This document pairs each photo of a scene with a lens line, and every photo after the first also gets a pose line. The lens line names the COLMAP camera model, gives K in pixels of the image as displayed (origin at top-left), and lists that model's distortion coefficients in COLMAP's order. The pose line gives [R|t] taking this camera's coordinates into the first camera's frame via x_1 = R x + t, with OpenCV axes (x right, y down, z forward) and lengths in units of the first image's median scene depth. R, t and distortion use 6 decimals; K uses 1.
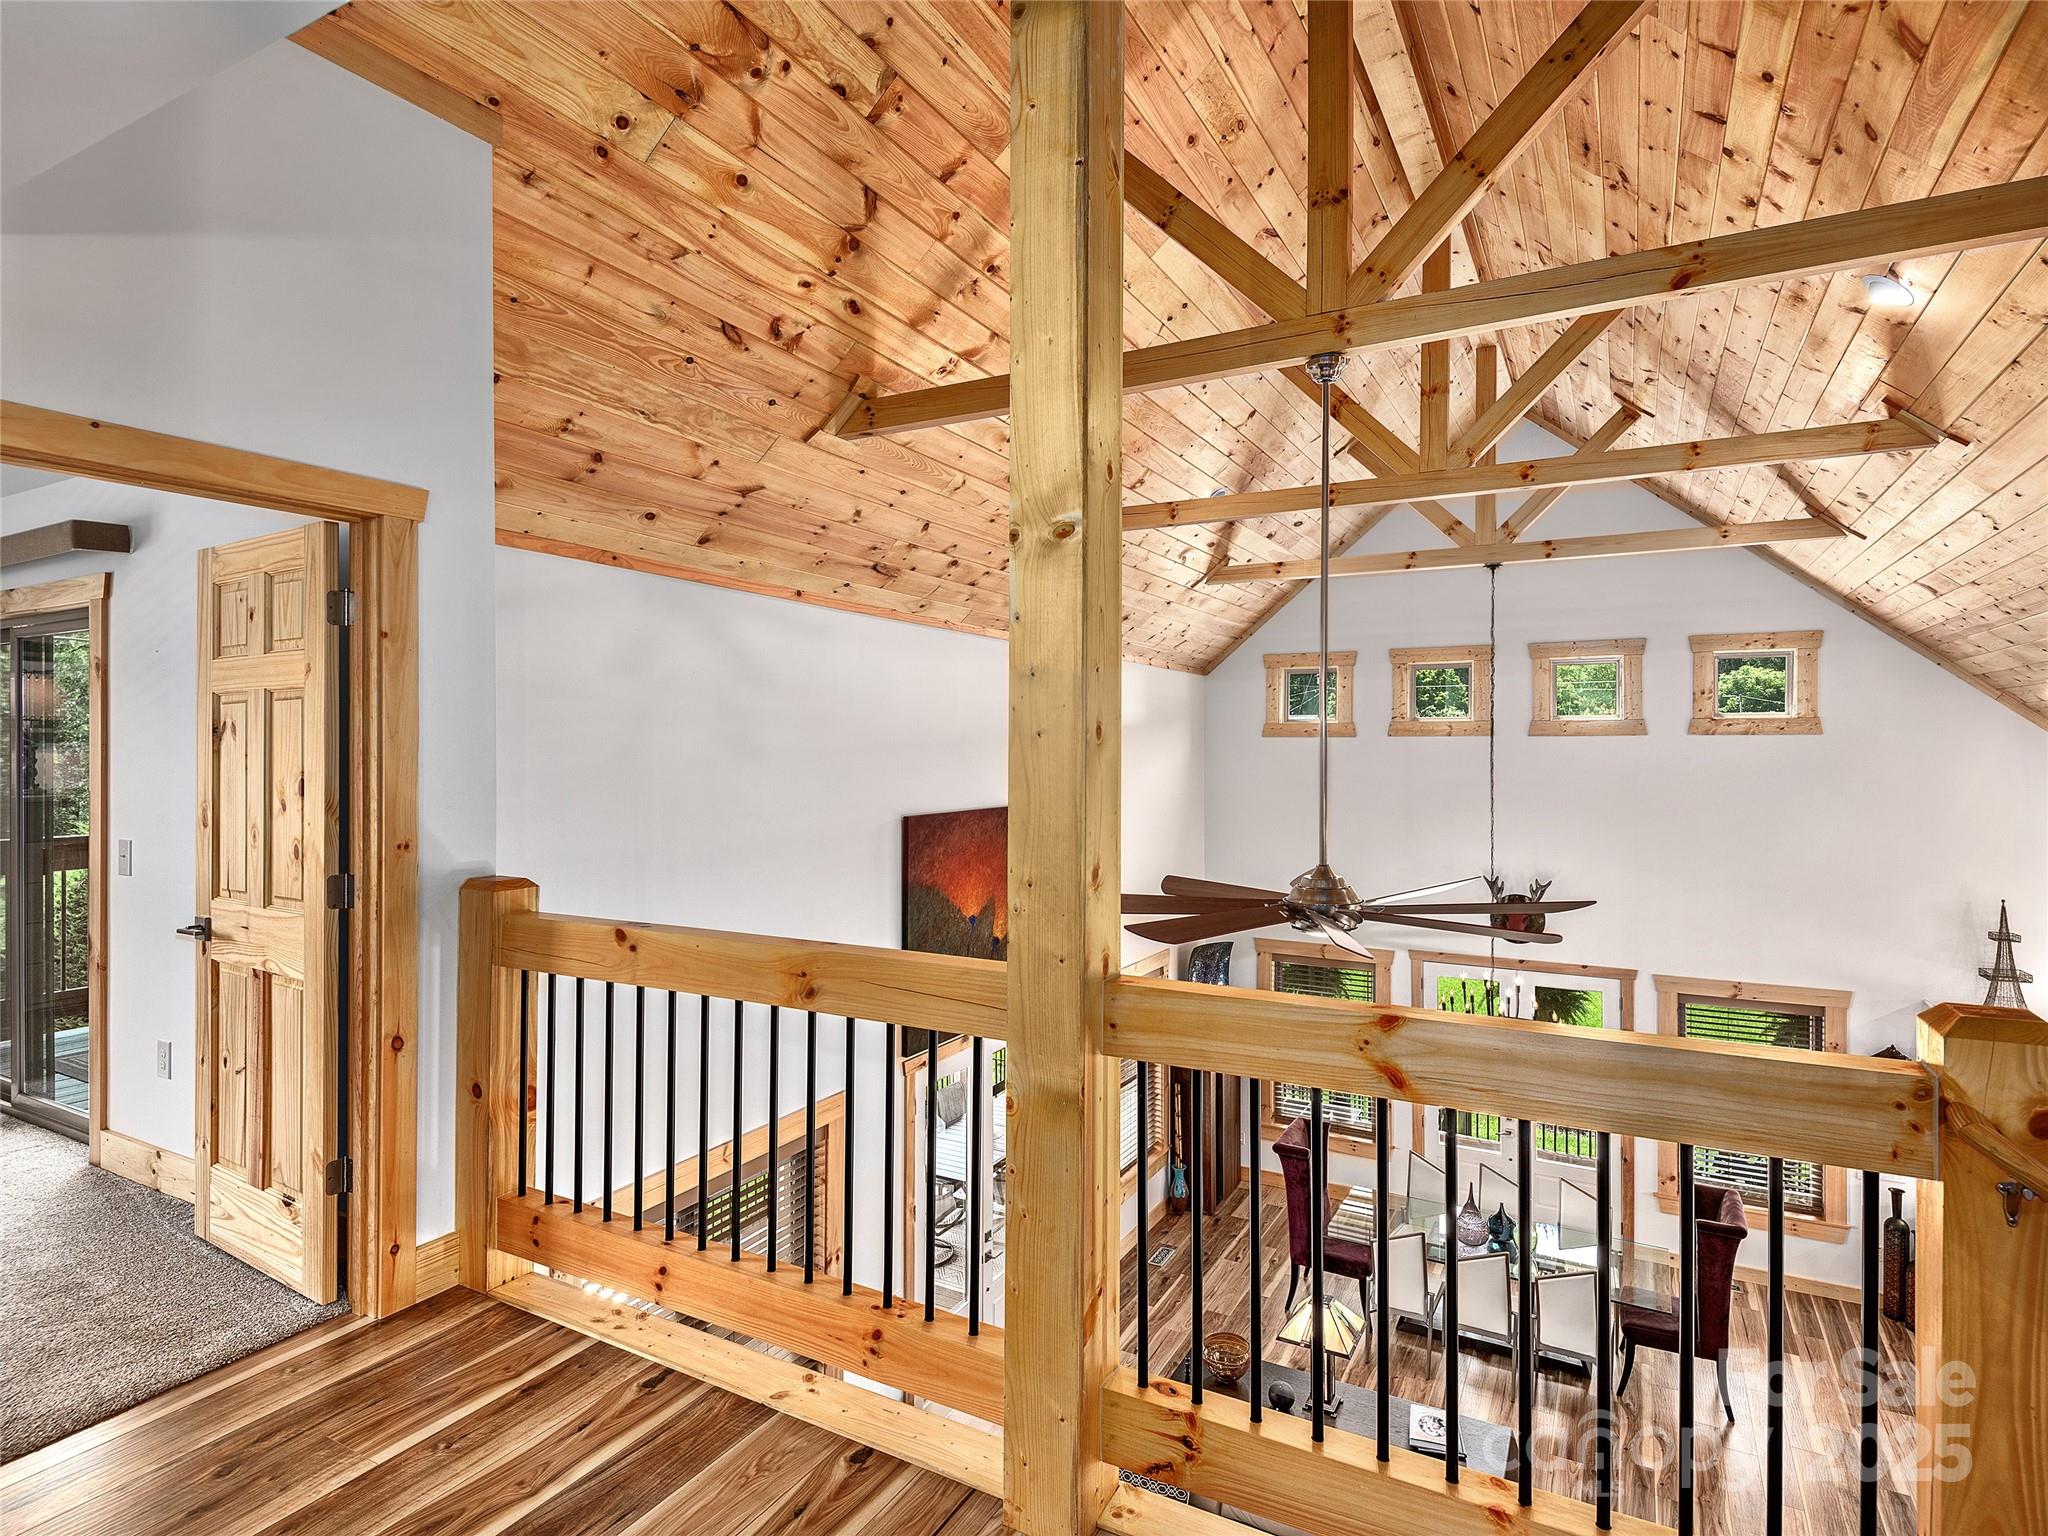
lens RADIAL K [[1069.9, 0, 1039.7], [0, 1069.9, 758.0], [0, 0, 1]] dist [0.007484, -0.008156]
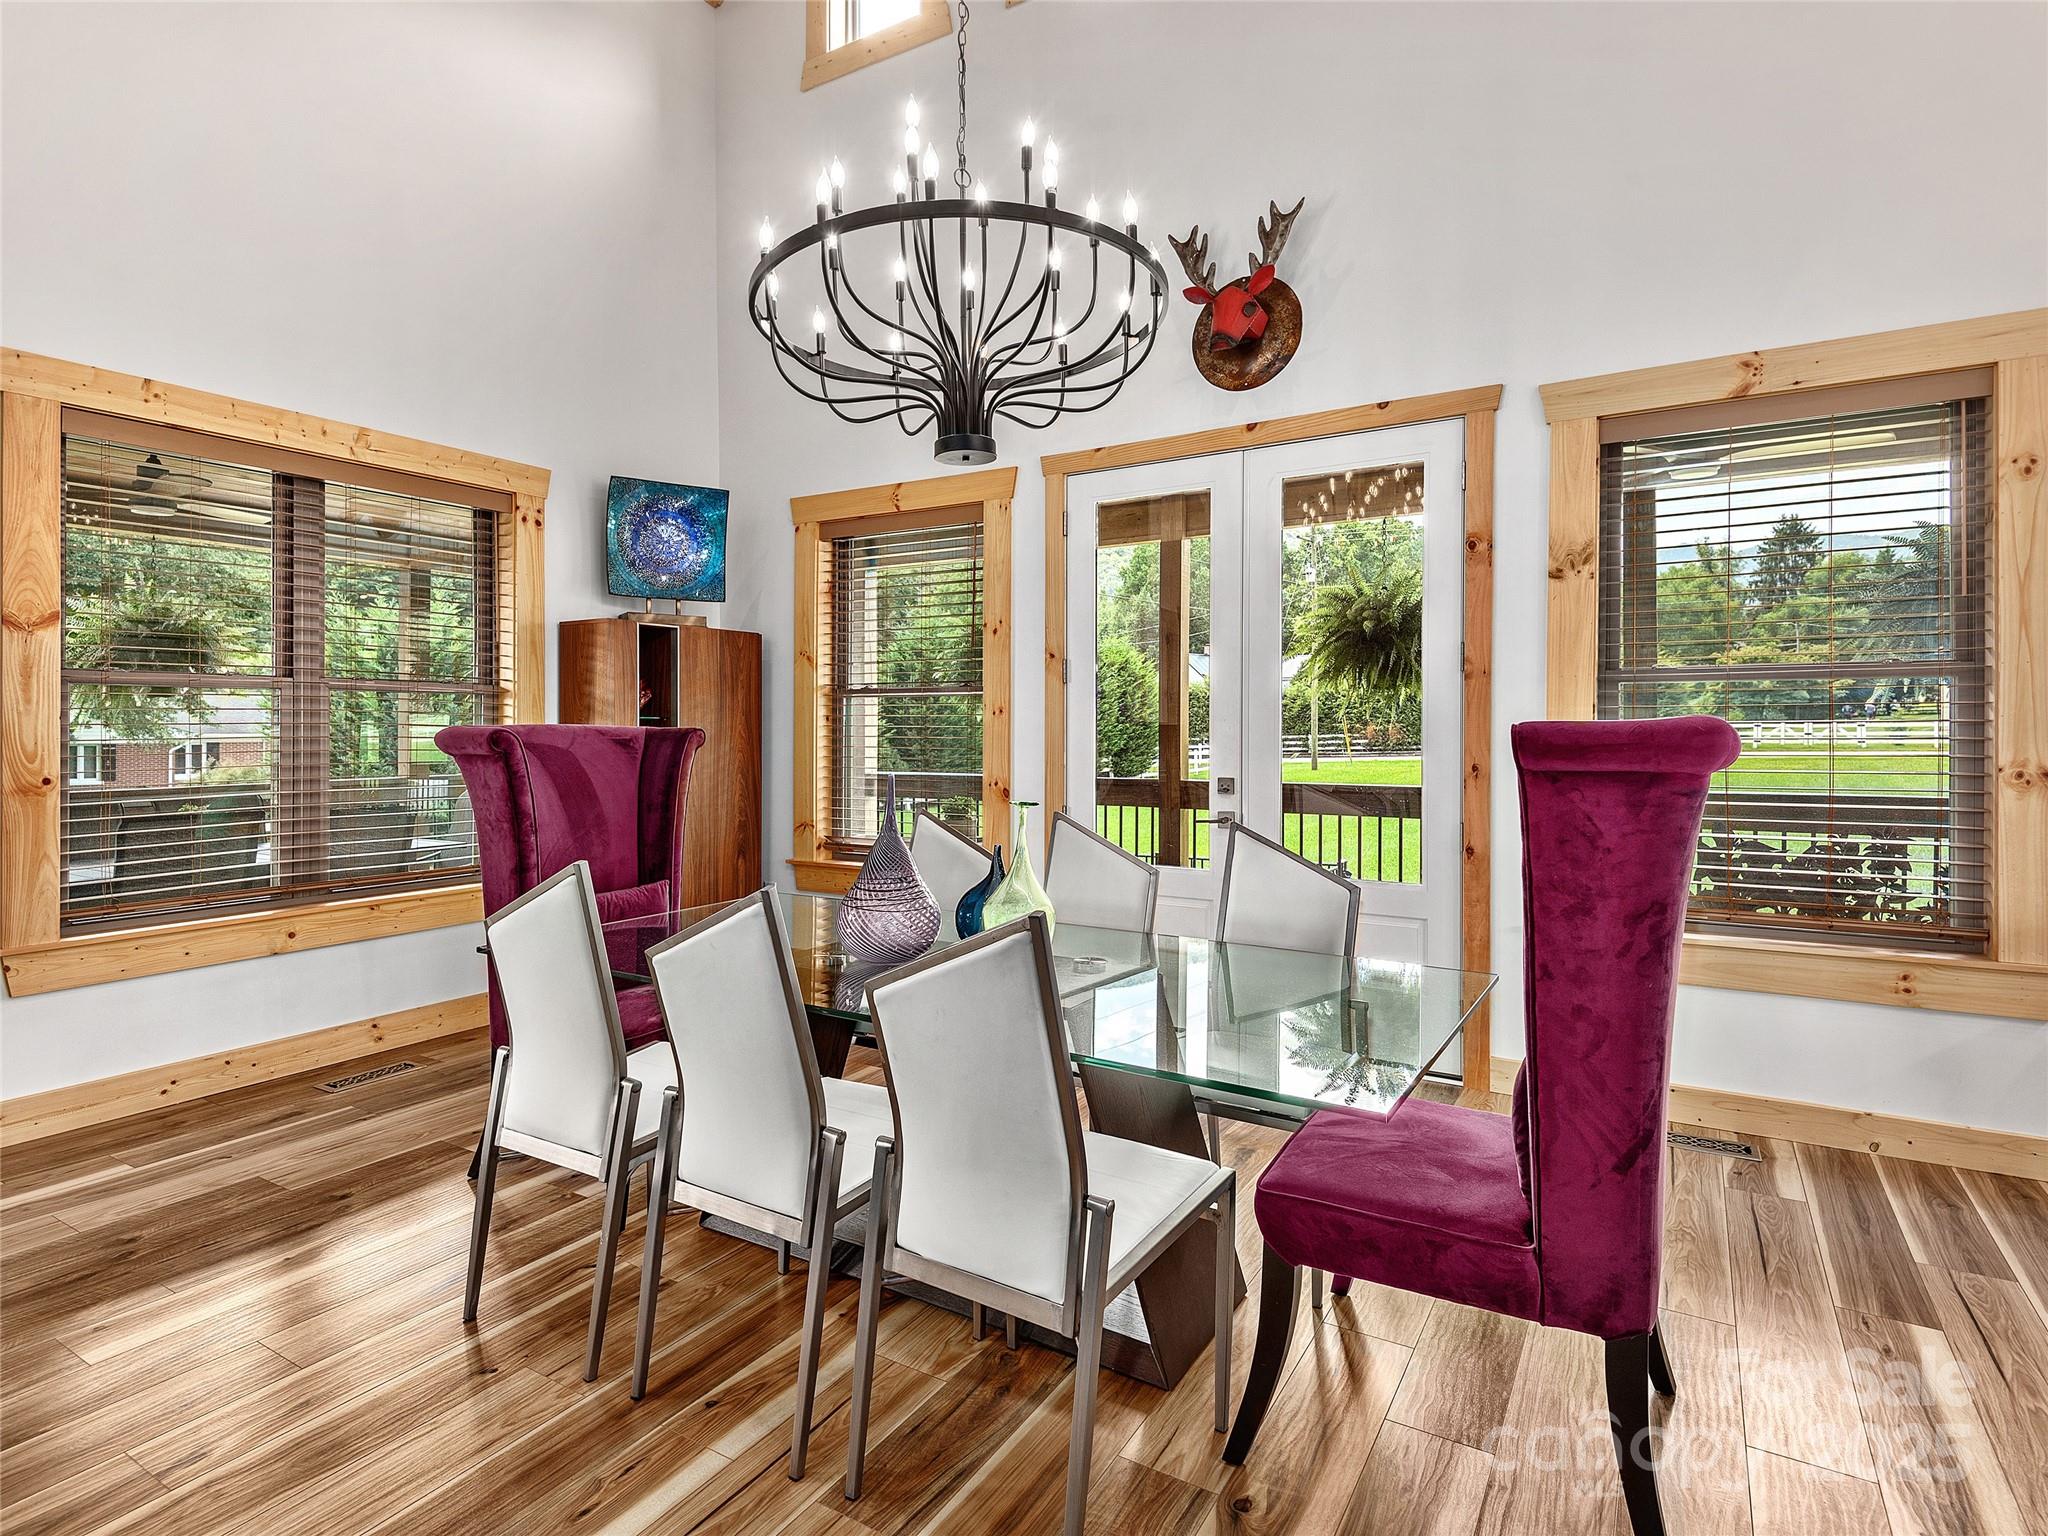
lens RADIAL K [[1097.2, 0, 997.7], [0, 1097.2, 733.6], [0, 0, 1]] dist [-0.006867, -0.001991]
pose [[0.998592, -0.001712, -0.053012, 0.422095], [0.002403, 0.999913, 0.012965, 0.352180], [0.052985, -0.013074, 0.998510, 0.624089]]
